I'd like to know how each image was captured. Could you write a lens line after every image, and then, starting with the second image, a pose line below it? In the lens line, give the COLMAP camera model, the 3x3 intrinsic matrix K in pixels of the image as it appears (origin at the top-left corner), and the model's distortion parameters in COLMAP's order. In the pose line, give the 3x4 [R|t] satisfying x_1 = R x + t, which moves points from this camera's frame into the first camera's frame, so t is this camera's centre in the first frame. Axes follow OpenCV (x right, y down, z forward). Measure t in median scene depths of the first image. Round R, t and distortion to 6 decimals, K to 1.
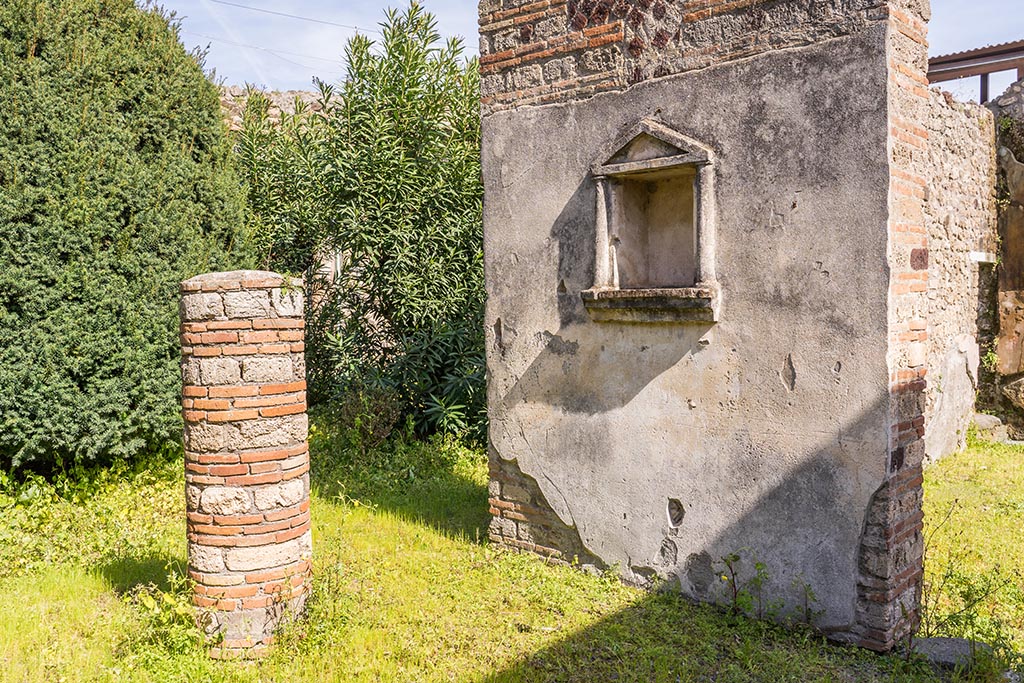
lens RADIAL K [[863.5, 0, 548.2], [0, 863.5, 346.2], [0, 0, 1]] dist [-0.003393, -0.002263]
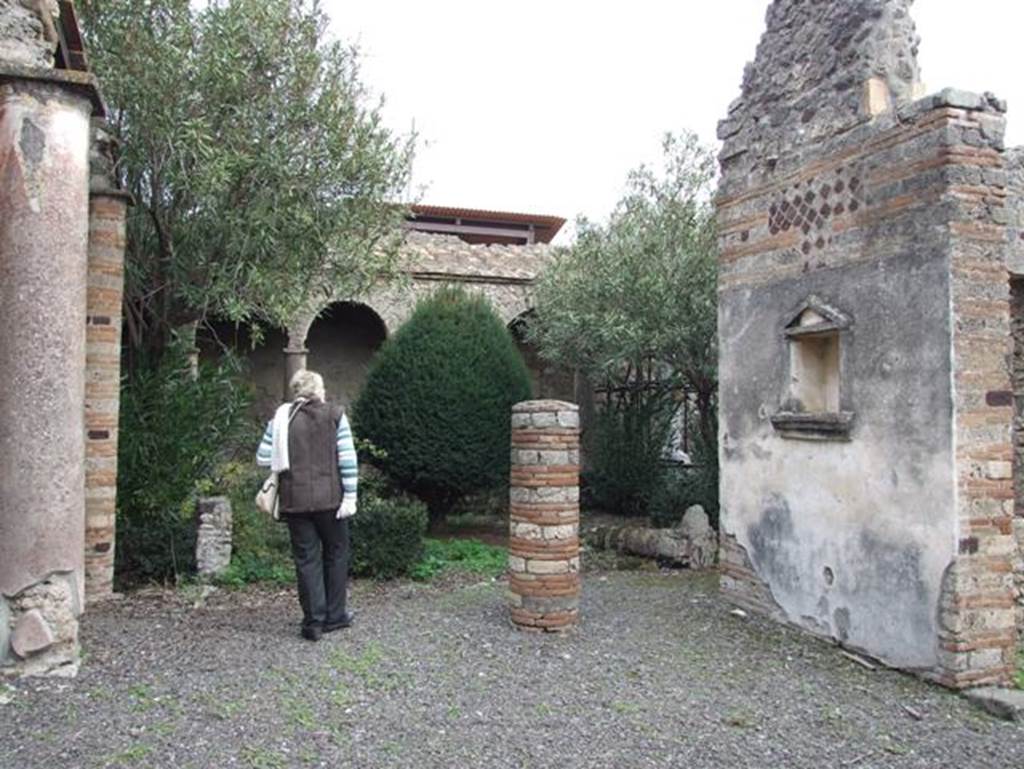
lens RADIAL K [[834.1, 0, 518.0], [0, 834.1, 384.7], [0, 0, 1]] dist [-0.042654, 0.021220]
pose [[0.879662, 0.006847, -0.475551, 0.397534], [-0.045480, 0.996525, -0.069780, 0.000687], [0.473420, 0.083011, 0.876916, -0.499504]]
